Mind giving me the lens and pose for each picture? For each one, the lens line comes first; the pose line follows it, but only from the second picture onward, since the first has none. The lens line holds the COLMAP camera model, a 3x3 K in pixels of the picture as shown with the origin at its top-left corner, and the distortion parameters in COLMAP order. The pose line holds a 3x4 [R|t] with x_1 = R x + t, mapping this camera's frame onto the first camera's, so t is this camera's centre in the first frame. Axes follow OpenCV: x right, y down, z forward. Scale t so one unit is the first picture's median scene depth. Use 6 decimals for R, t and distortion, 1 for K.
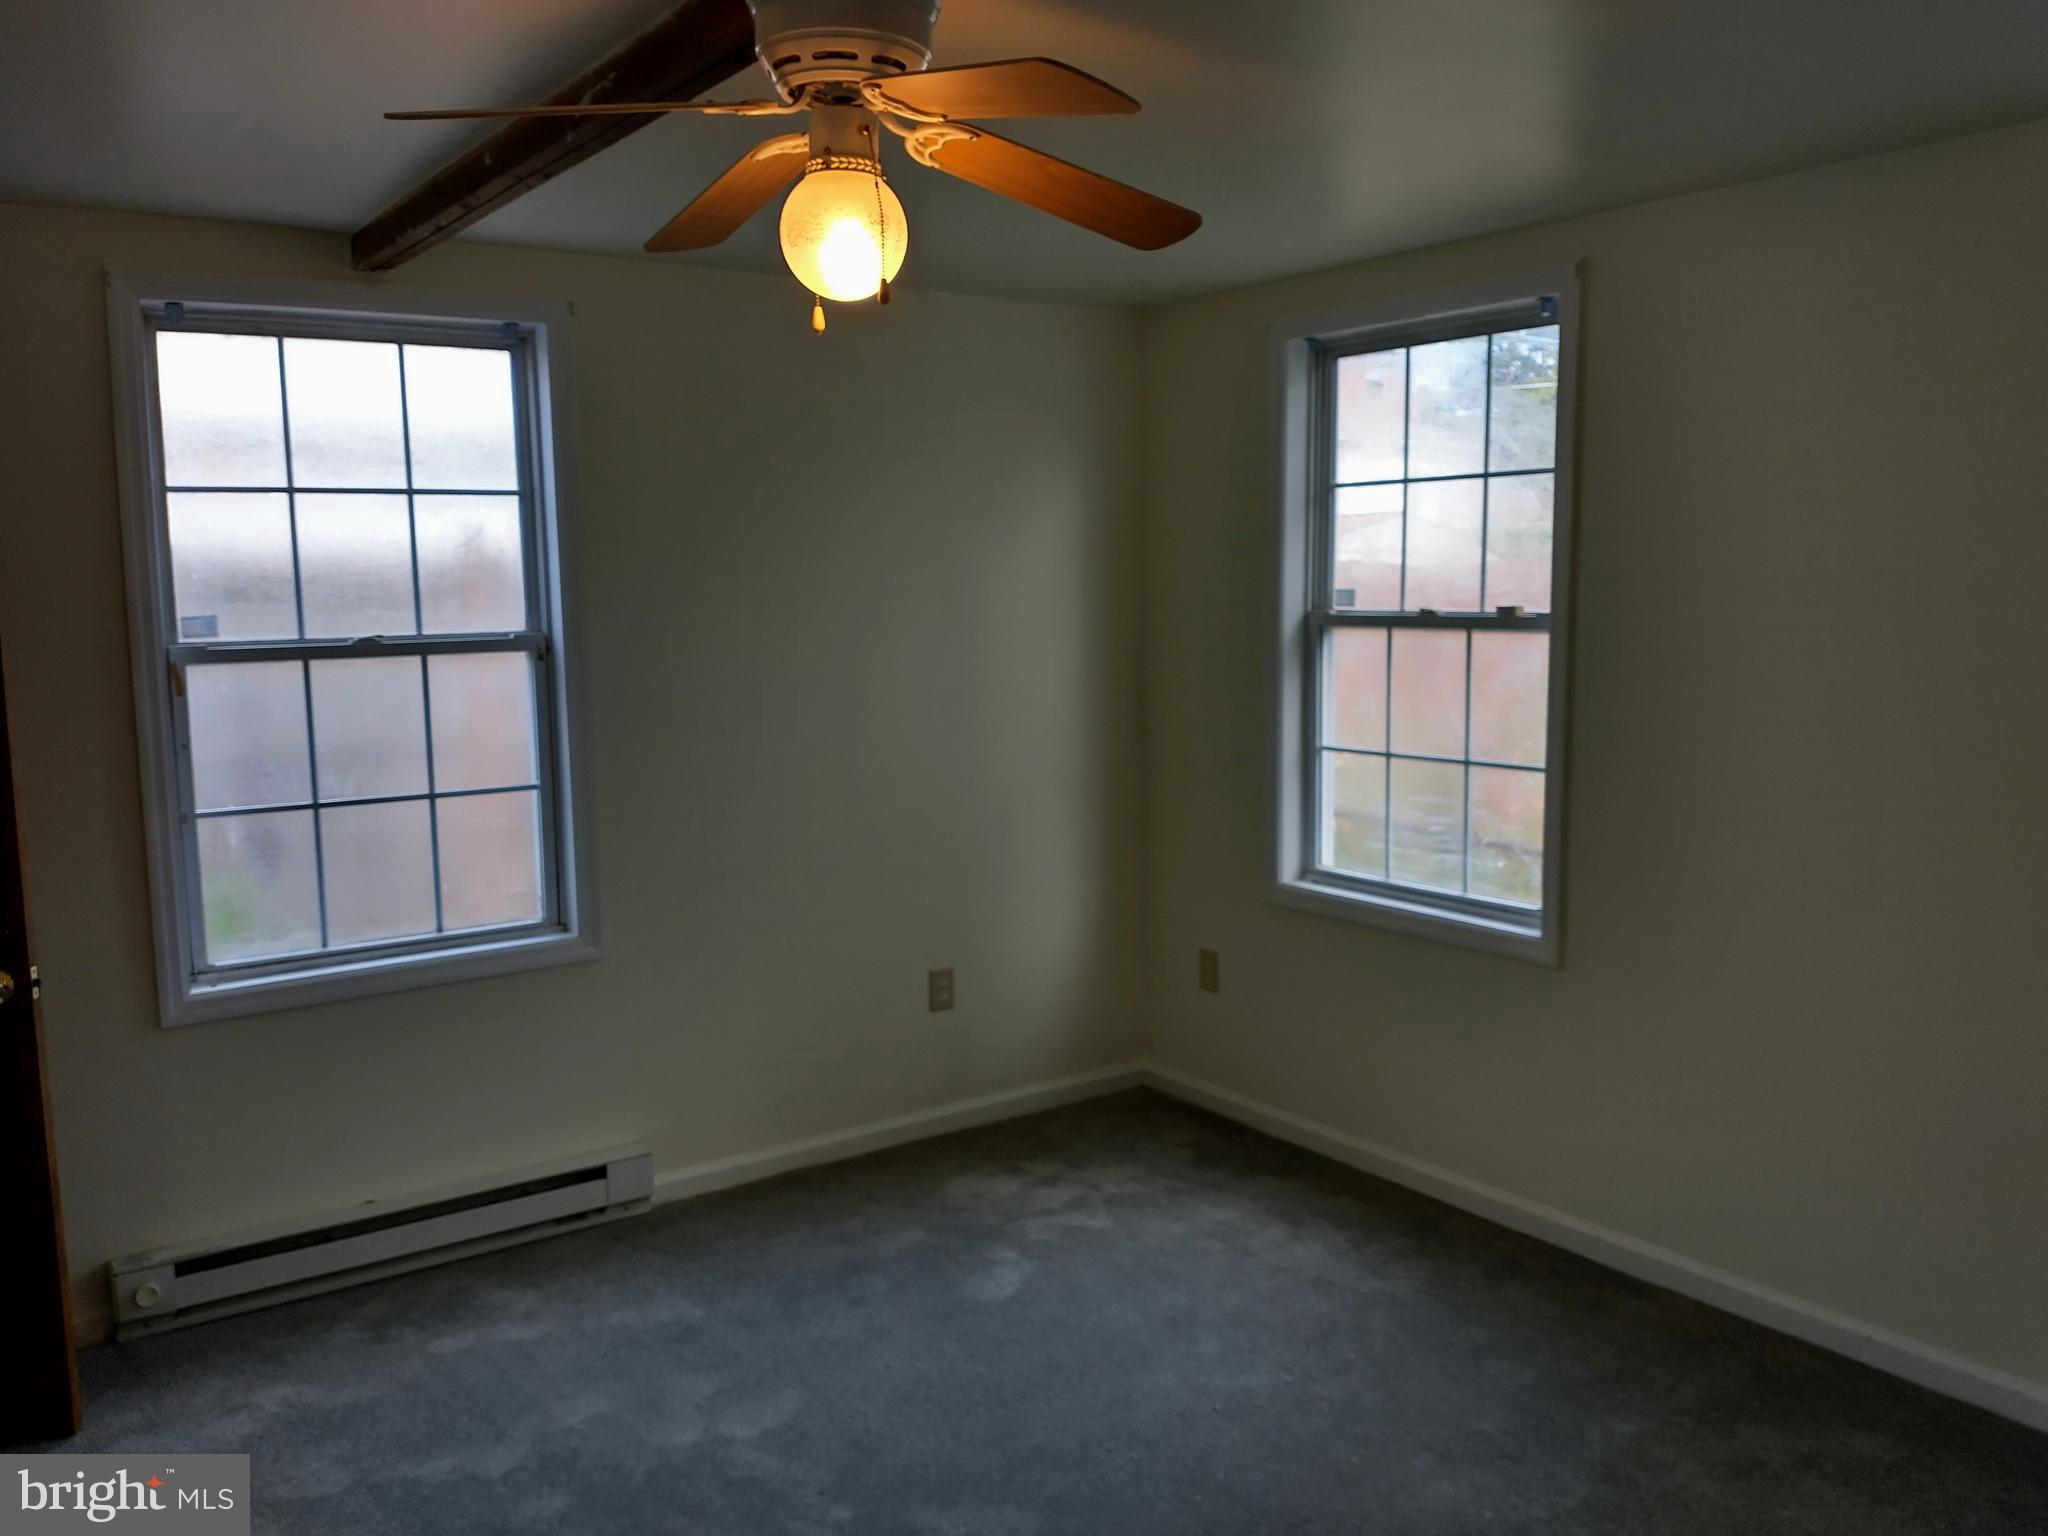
lens RADIAL K [[1657.1, 0, 1028.8], [0, 1657.1, 766.6], [0, 0, 1]] dist [0.004213, -0.005432]
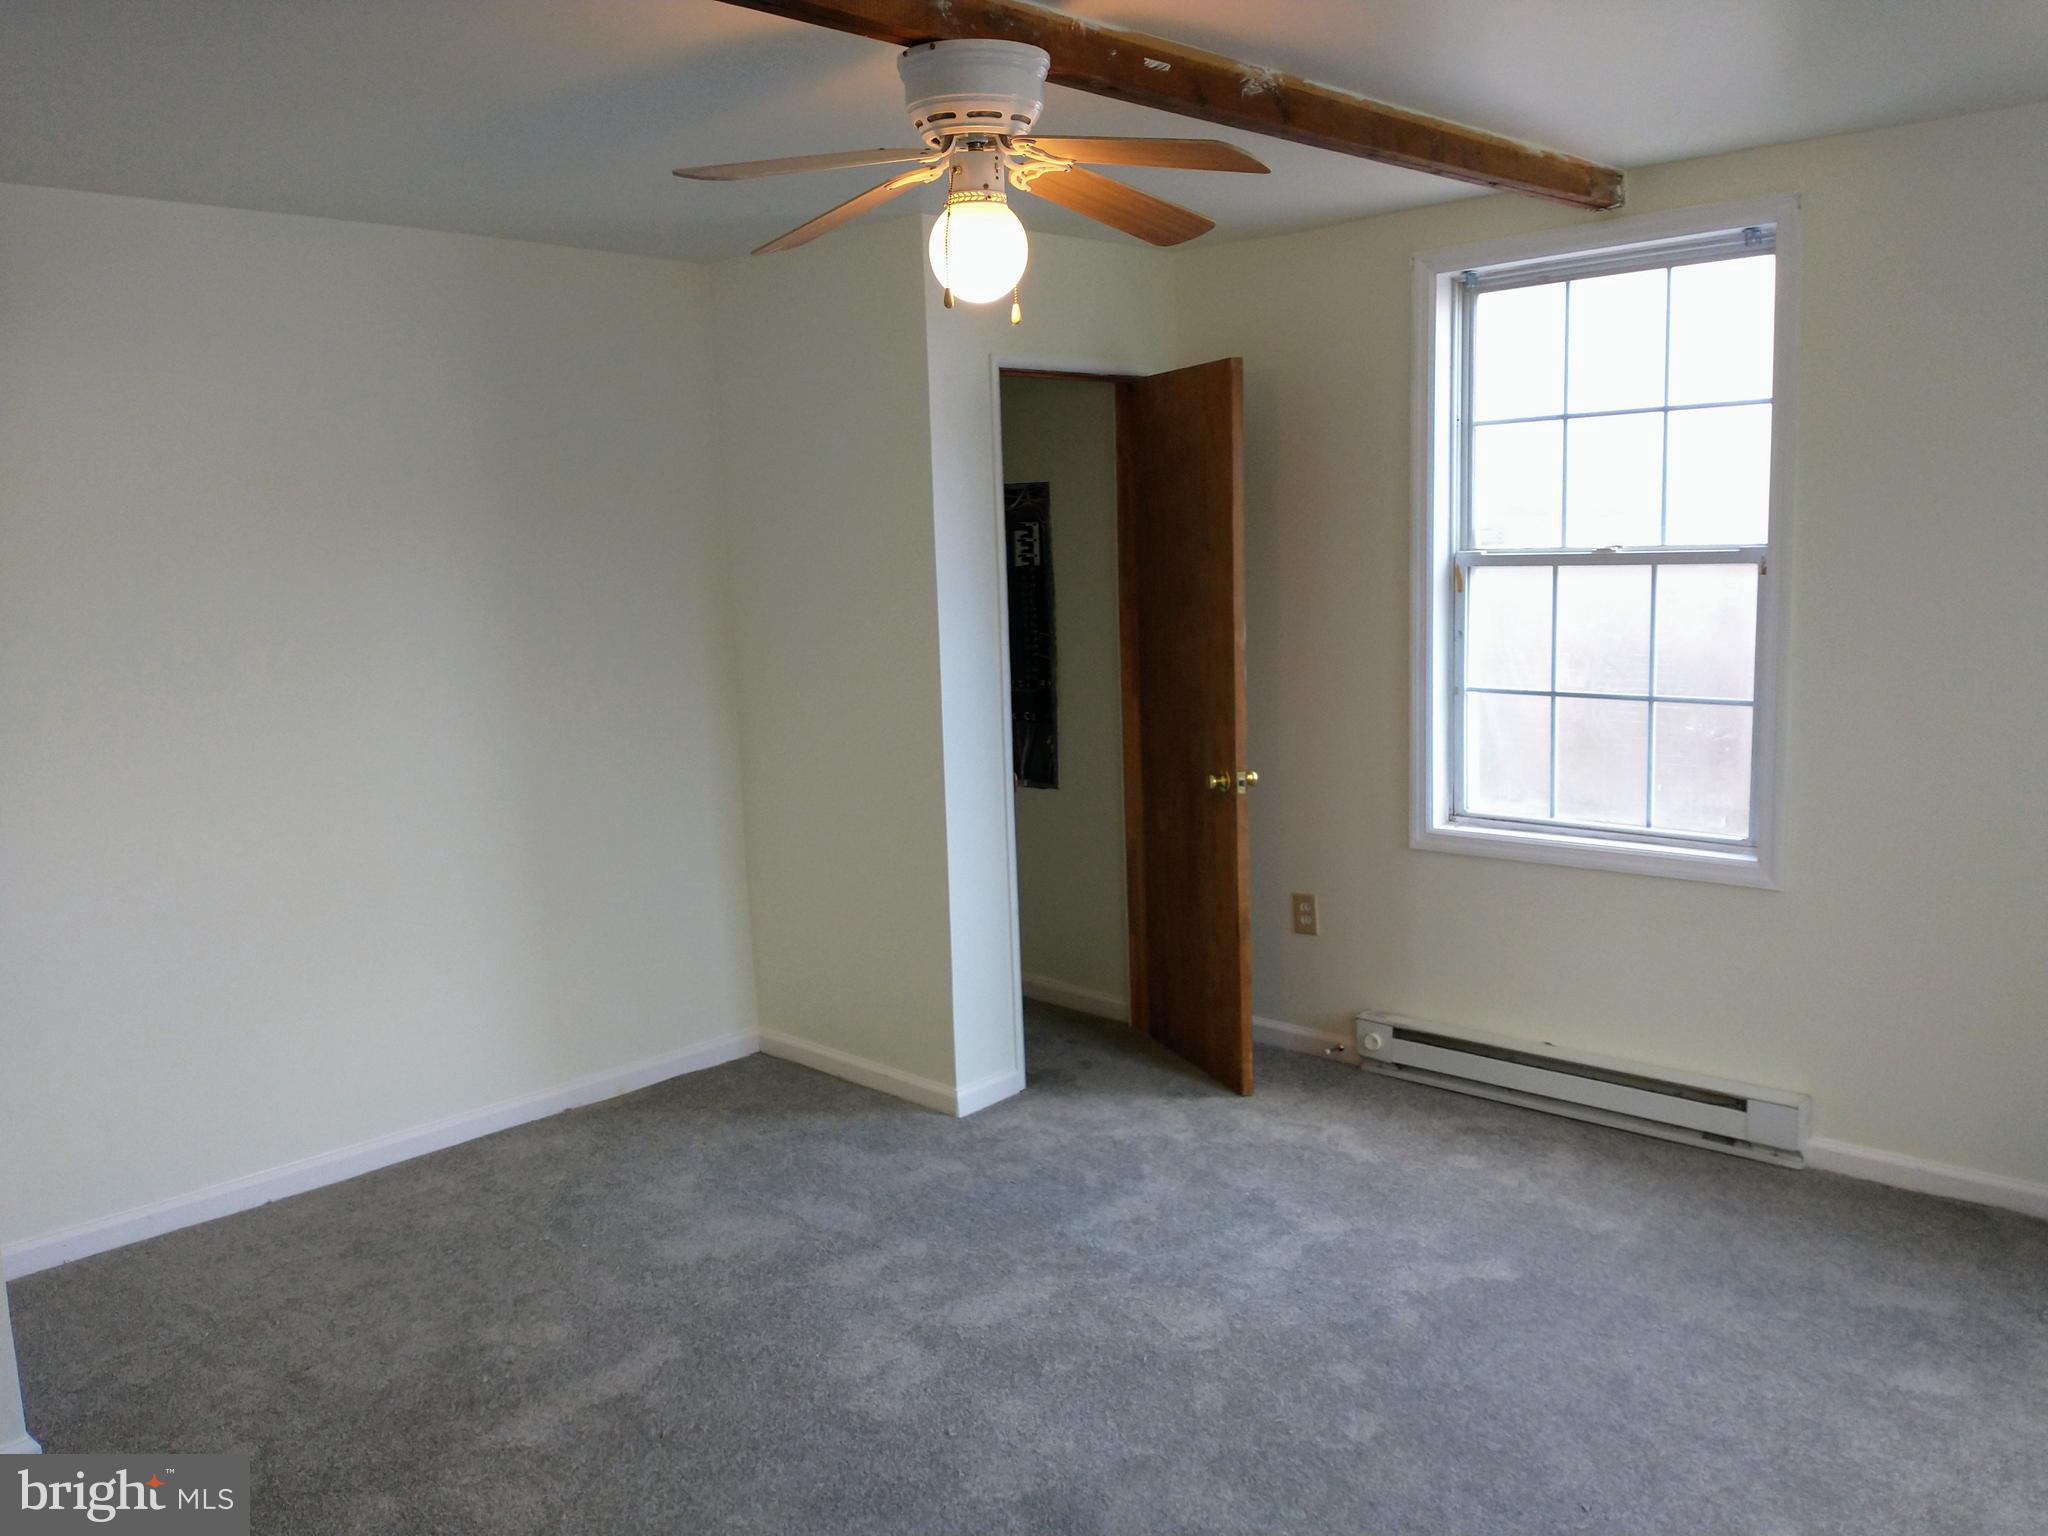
lens RADIAL K [[1657.1, 0, 1025.4], [0, 1657.1, 772.8], [0, 0, 1]] dist [0.004213, -0.005432]
pose [[0.200145, 0.159797, -0.966647, 0.622773], [-0.076090, 0.986165, 0.147269, -0.064603], [0.976807, 0.044077, 0.209535, 0.408860]]
